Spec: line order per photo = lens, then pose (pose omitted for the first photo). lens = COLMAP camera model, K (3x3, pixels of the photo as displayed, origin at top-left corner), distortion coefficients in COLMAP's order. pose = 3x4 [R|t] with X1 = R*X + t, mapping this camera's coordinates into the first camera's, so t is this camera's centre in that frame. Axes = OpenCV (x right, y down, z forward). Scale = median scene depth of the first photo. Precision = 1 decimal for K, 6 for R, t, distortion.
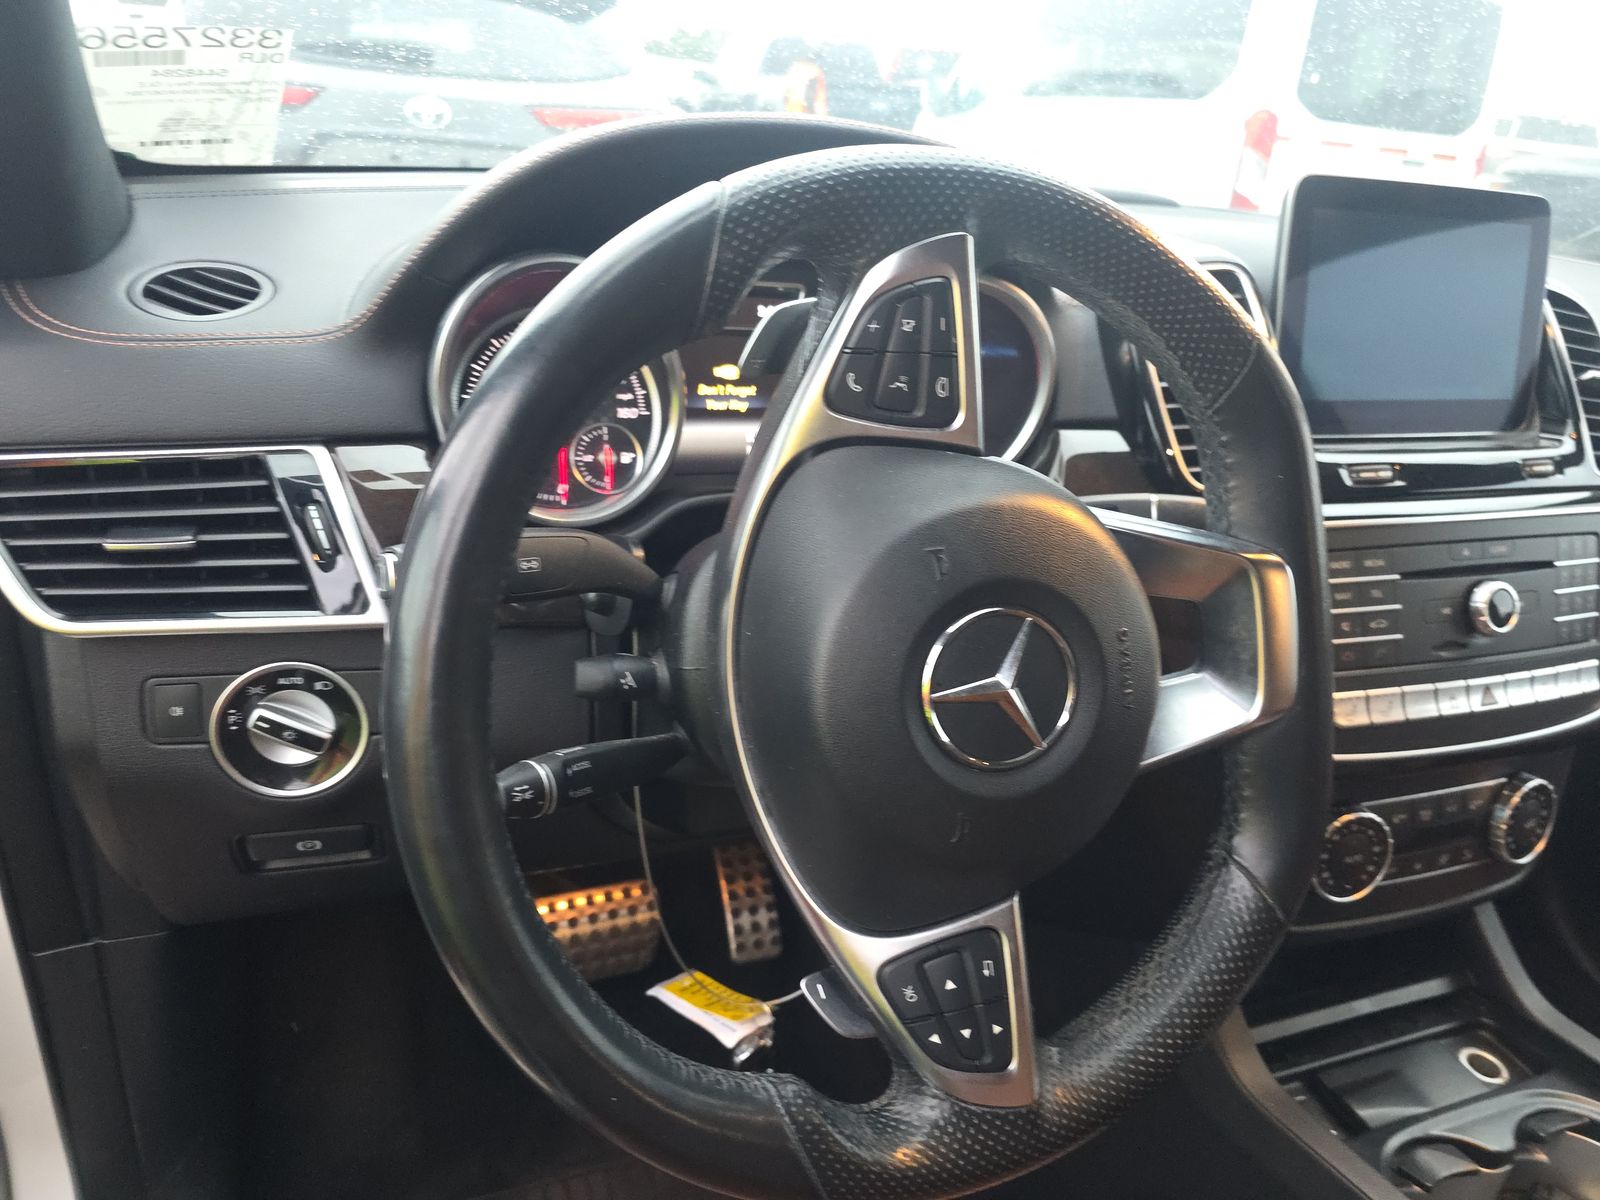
lens RADIAL K [[1077.0, 0, 800.7], [0, 1077.0, 575.5], [0, 0, 1]] dist [-0.002696, -0.005949]
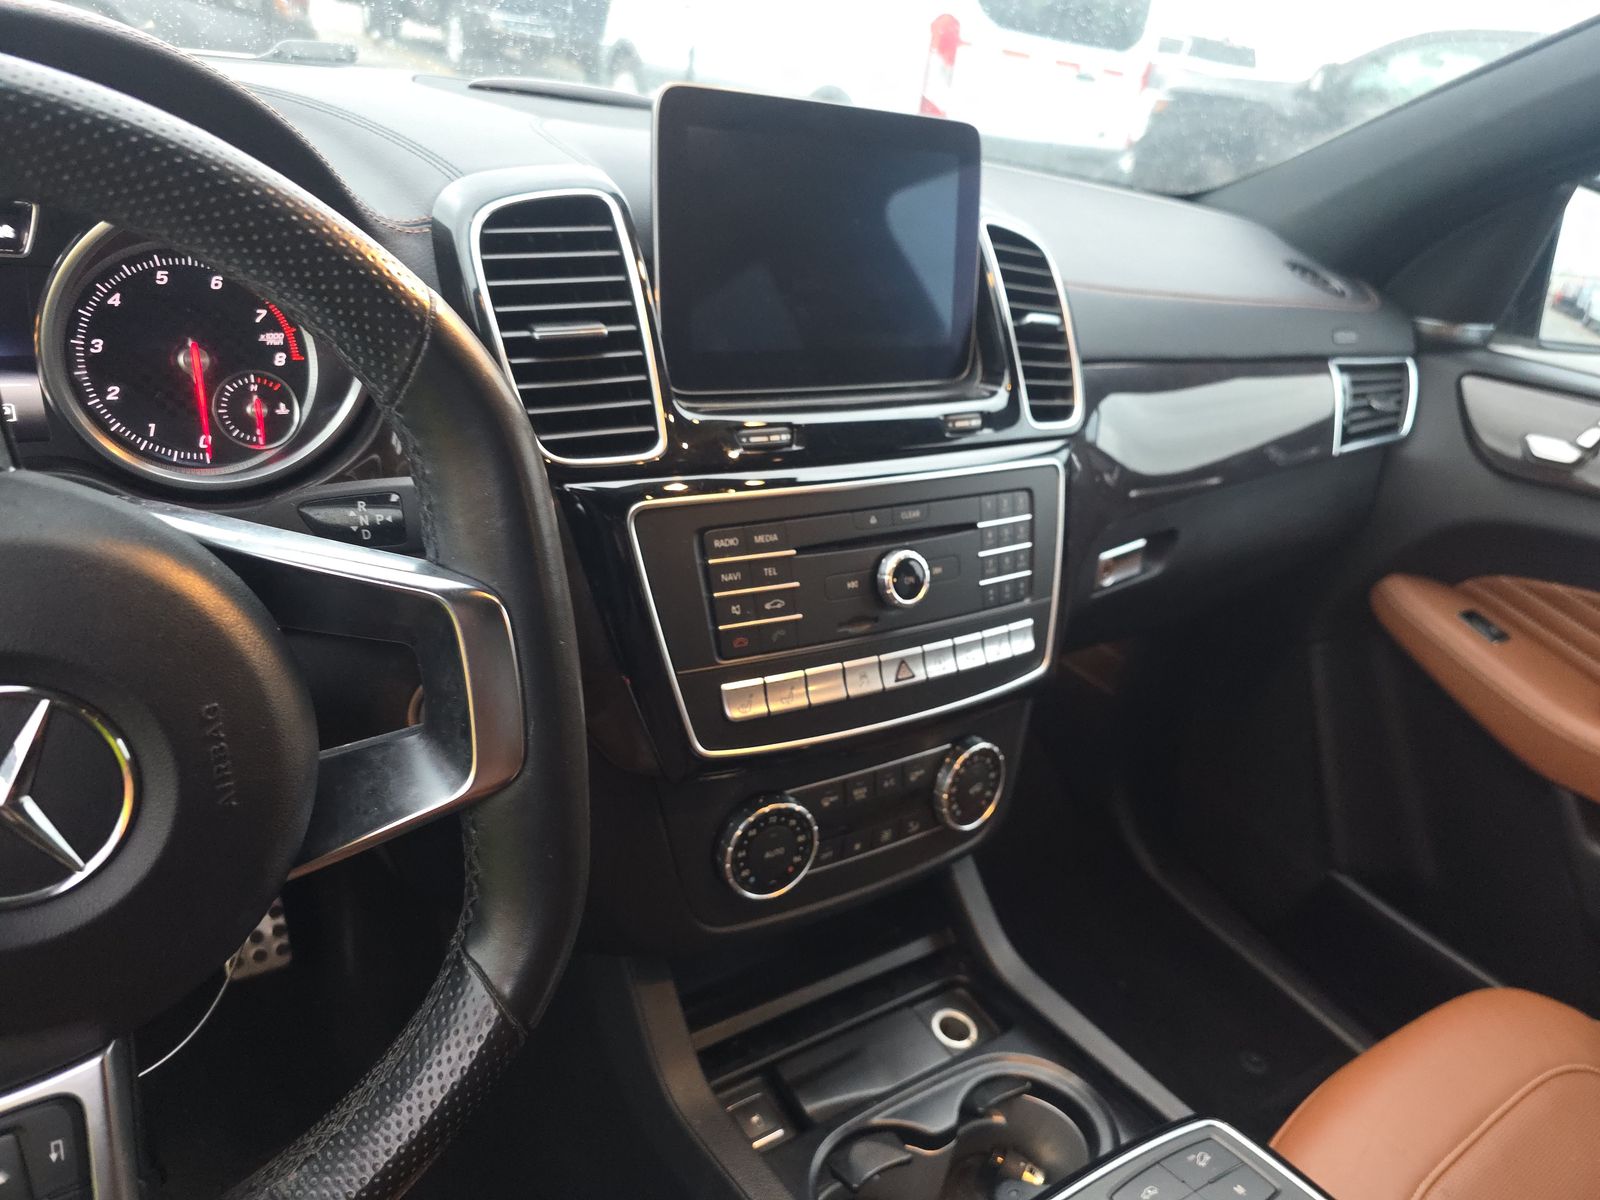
lens RADIAL K [[1046.0, 0, 797.9], [0, 1046.0, 558.7], [0, 0, 1]] dist [0.080366, -0.094771]
pose [[0.976940, -0.046233, 0.208447, 0.346928], [0.029975, 0.996304, 0.080494, -0.059476], [-0.211398, -0.072389, 0.974716, 0.126739]]
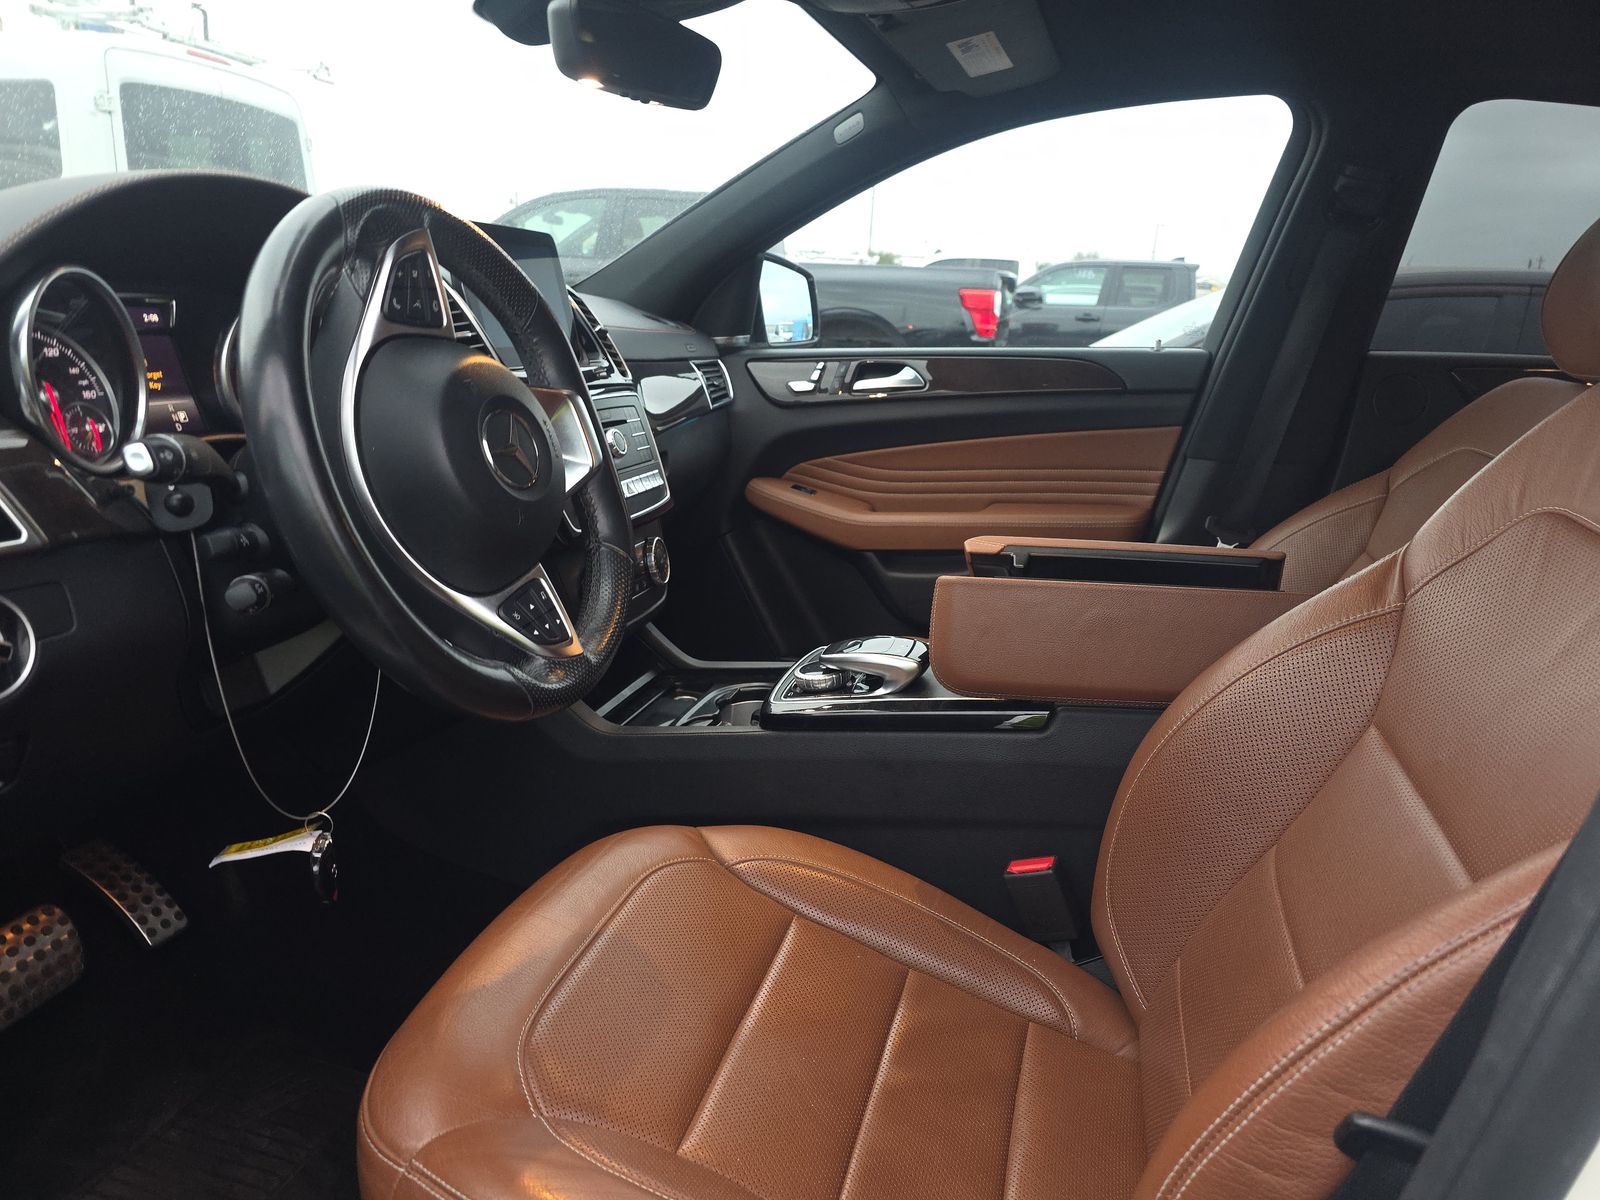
lens RADIAL K [[1077.0, 0, 800.7], [0, 1077.0, 575.5], [0, 0, 1]] dist [-0.002696, -0.005949]
pose [[0.592398, -0.255926, 0.763915, -0.615370], [0.309800, 0.947659, 0.077241, 0.193312], [-0.743699, 0.190903, 0.640677, -0.364104]]
